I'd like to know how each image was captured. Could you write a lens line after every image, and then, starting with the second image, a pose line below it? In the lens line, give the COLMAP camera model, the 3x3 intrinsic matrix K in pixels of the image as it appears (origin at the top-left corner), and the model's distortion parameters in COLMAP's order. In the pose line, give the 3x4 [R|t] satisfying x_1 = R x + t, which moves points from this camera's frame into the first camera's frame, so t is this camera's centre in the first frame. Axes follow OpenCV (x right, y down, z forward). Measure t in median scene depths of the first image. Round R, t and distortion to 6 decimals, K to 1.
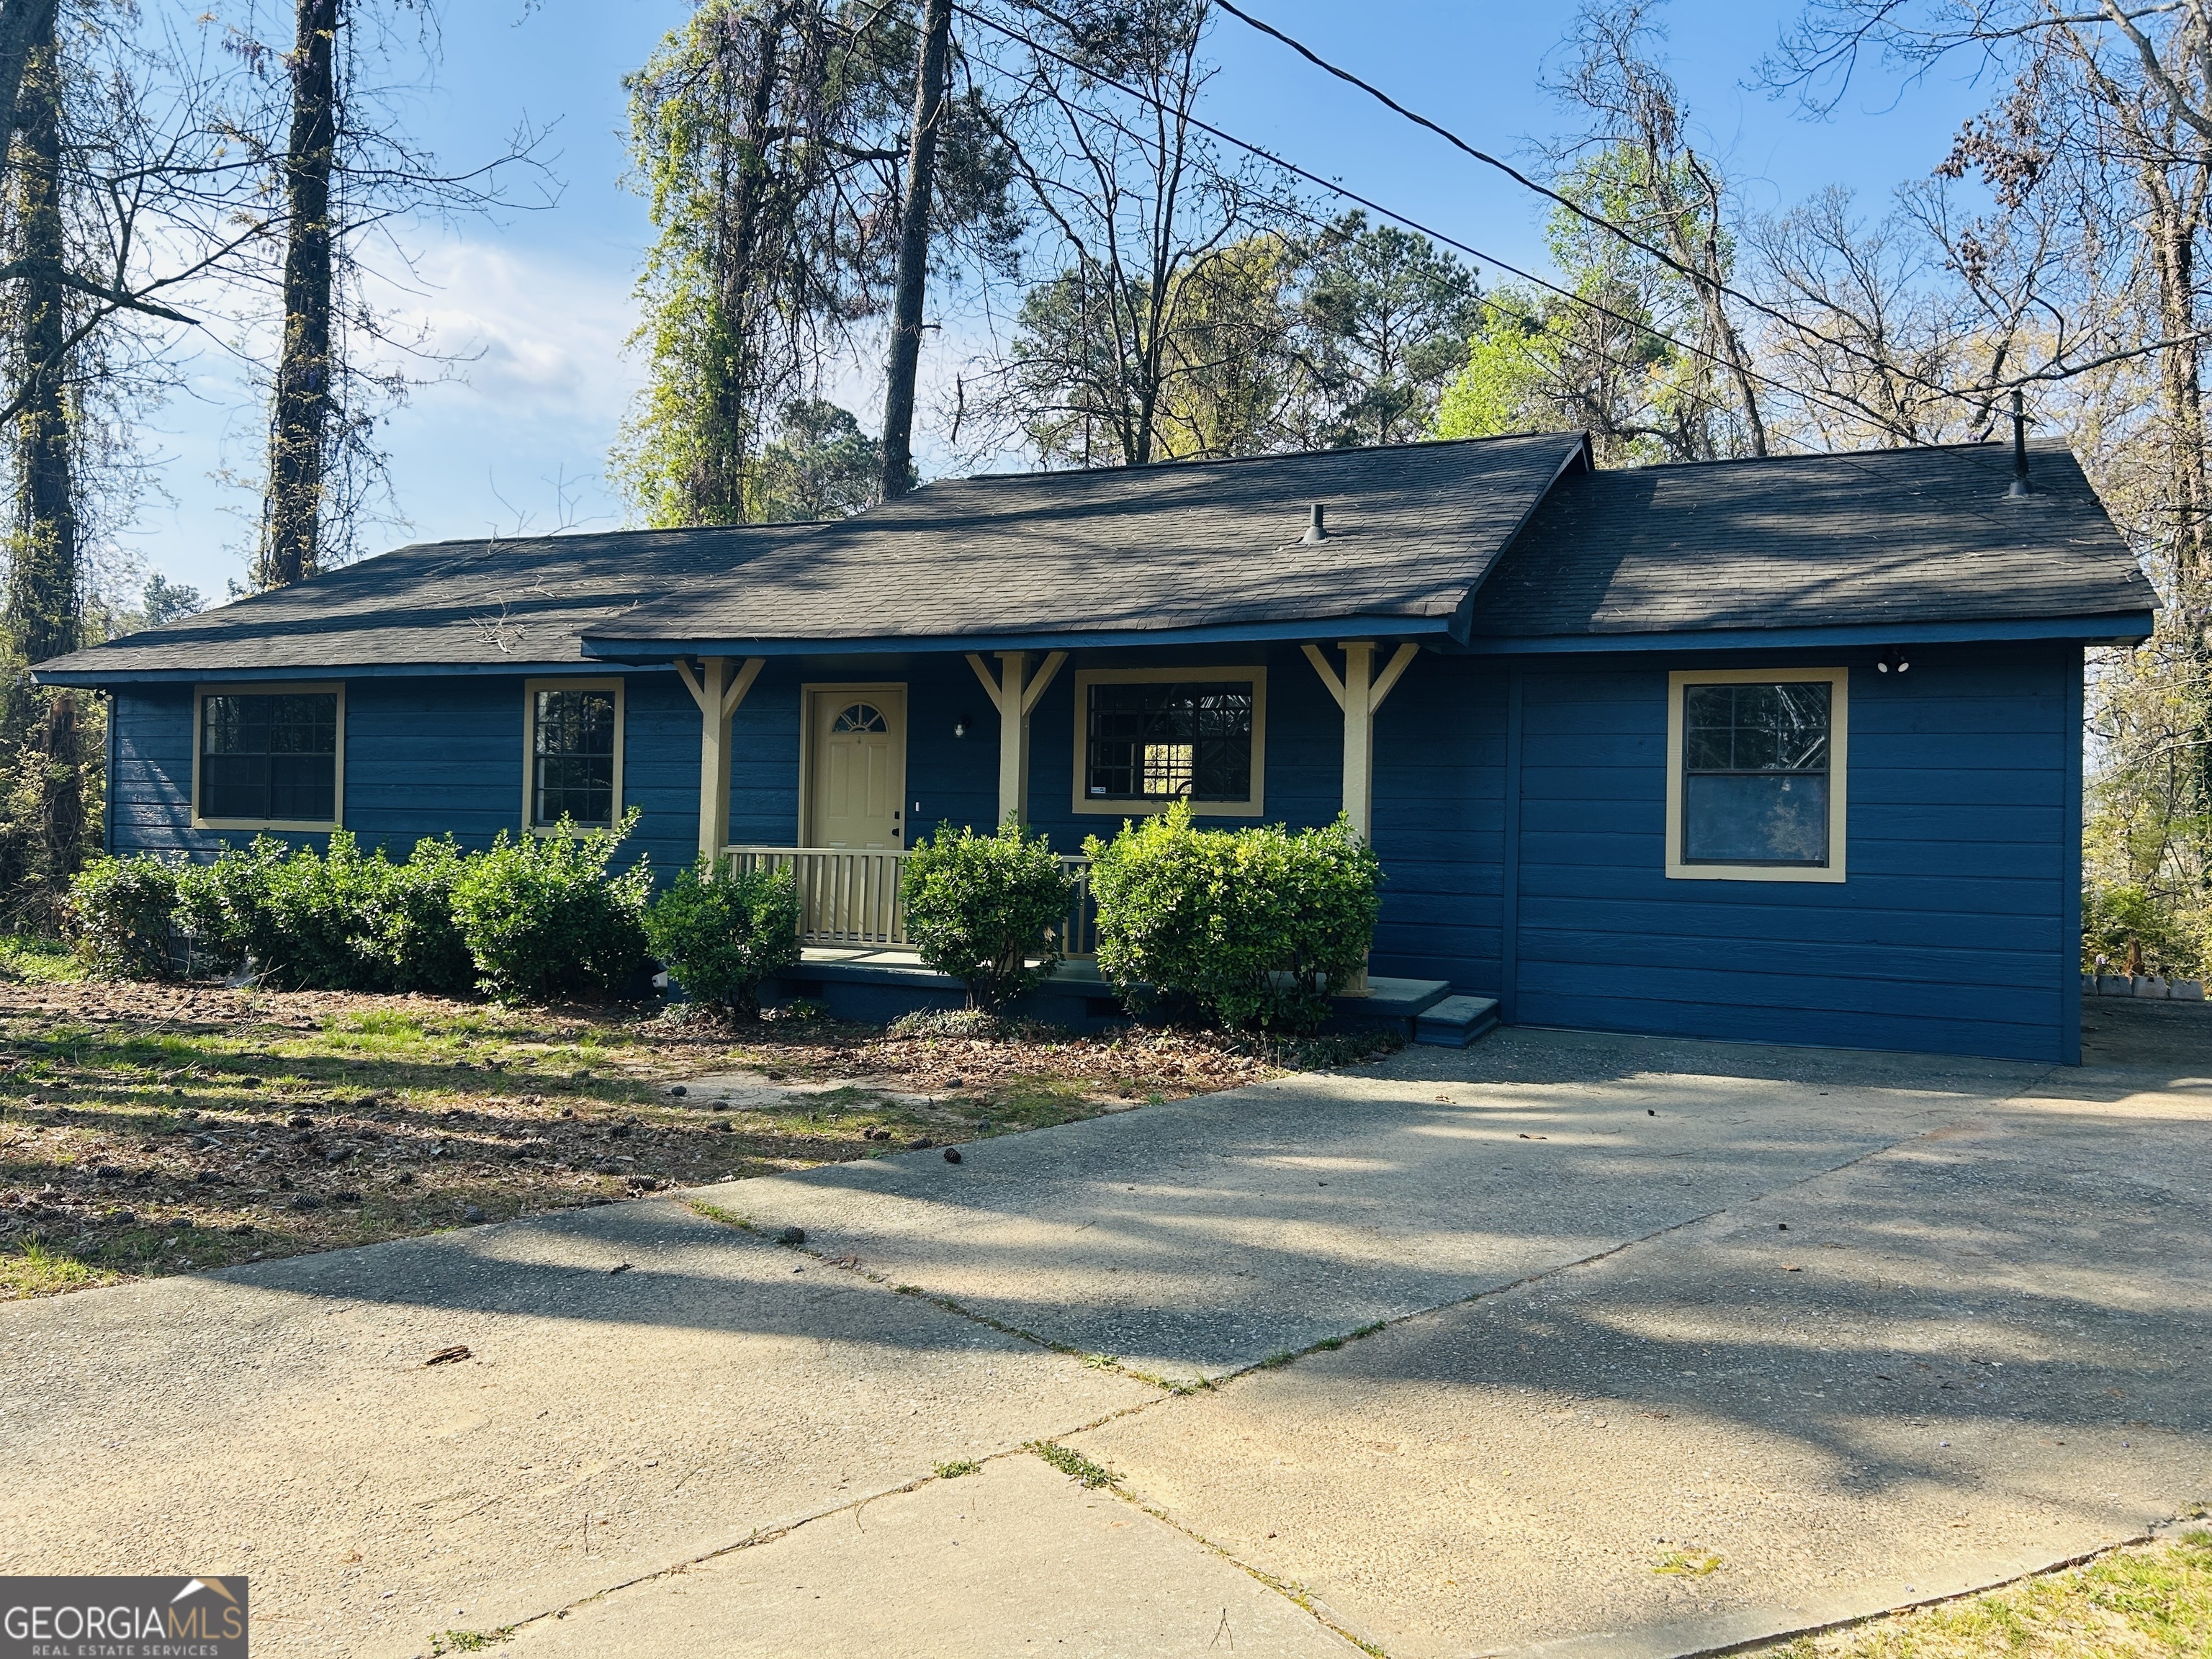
lens RADIAL K [[1668.2, 0, 1106.0], [0, 1668.2, 836.7], [0, 0, 1]] dist [0.035699, -0.024724]
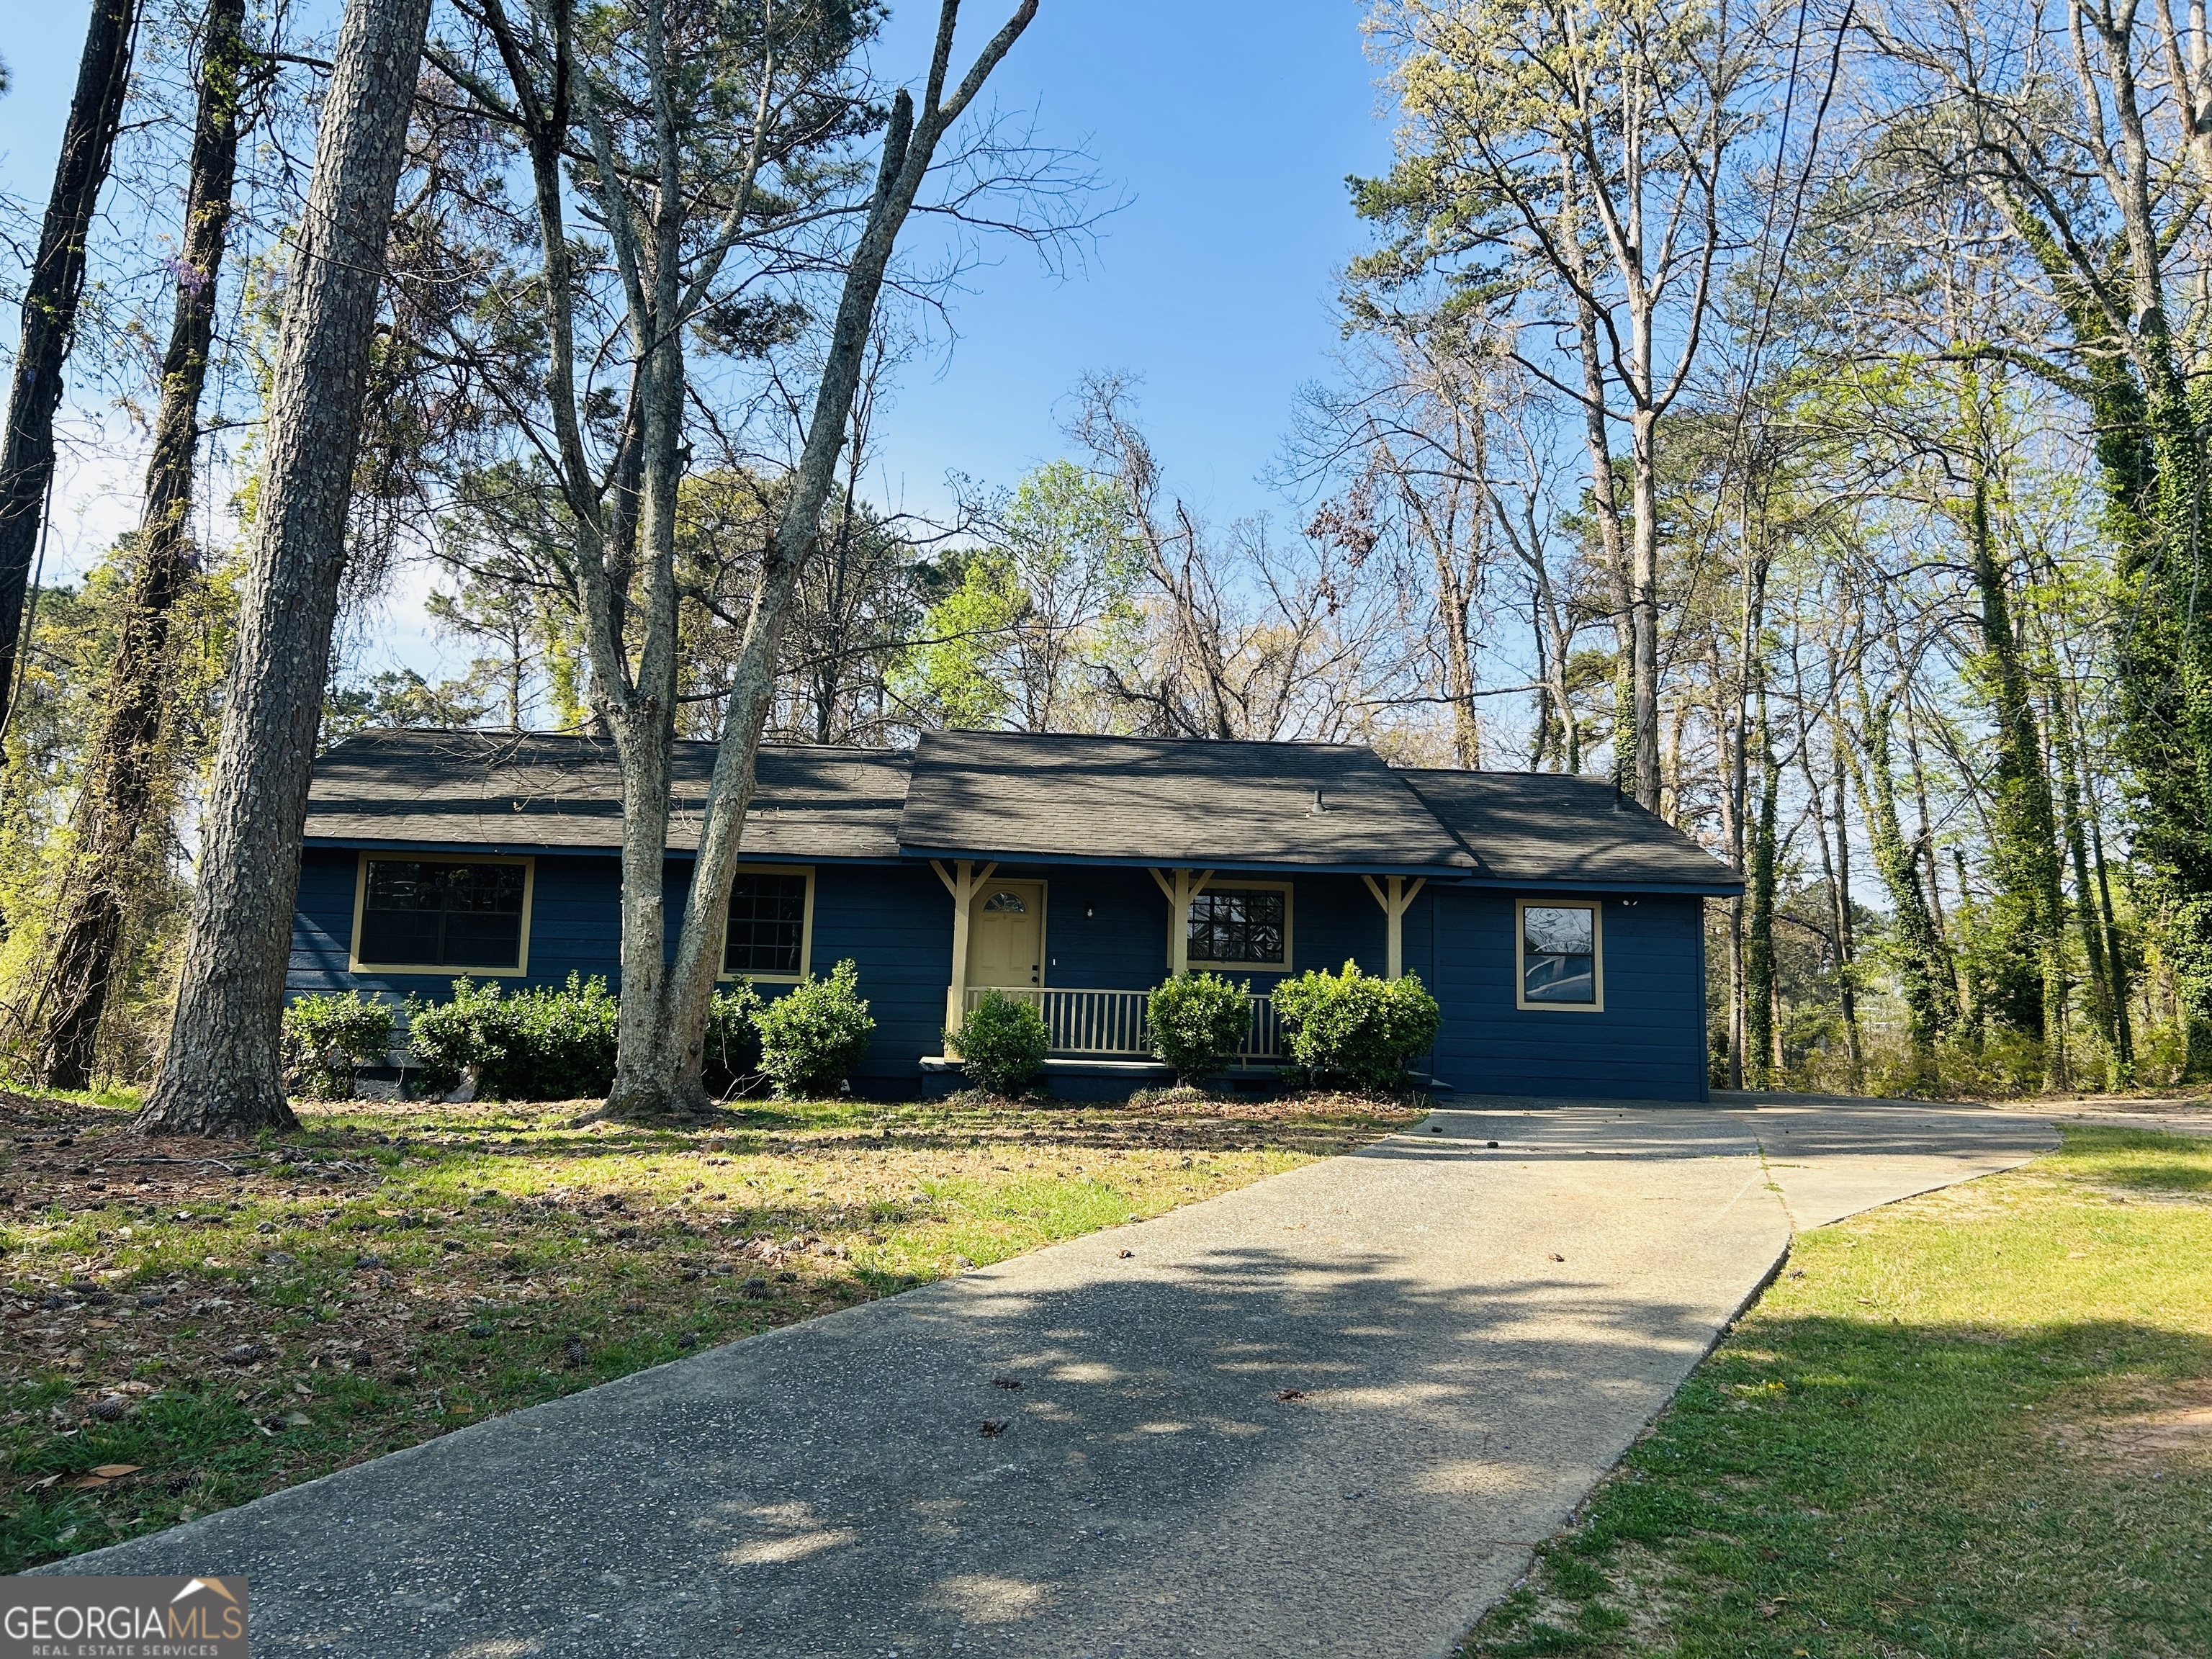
lens RADIAL K [[1665.1, 0, 1114.6], [0, 1665.1, 823.8], [0, 0, 1]] dist [0.041385, -0.038489]
pose [[0.885609, 0.058916, 0.460680, -0.631699], [-0.006261, 0.993346, -0.115002, 0.024252], [-0.464390, 0.098962, 0.880085, -0.300155]]
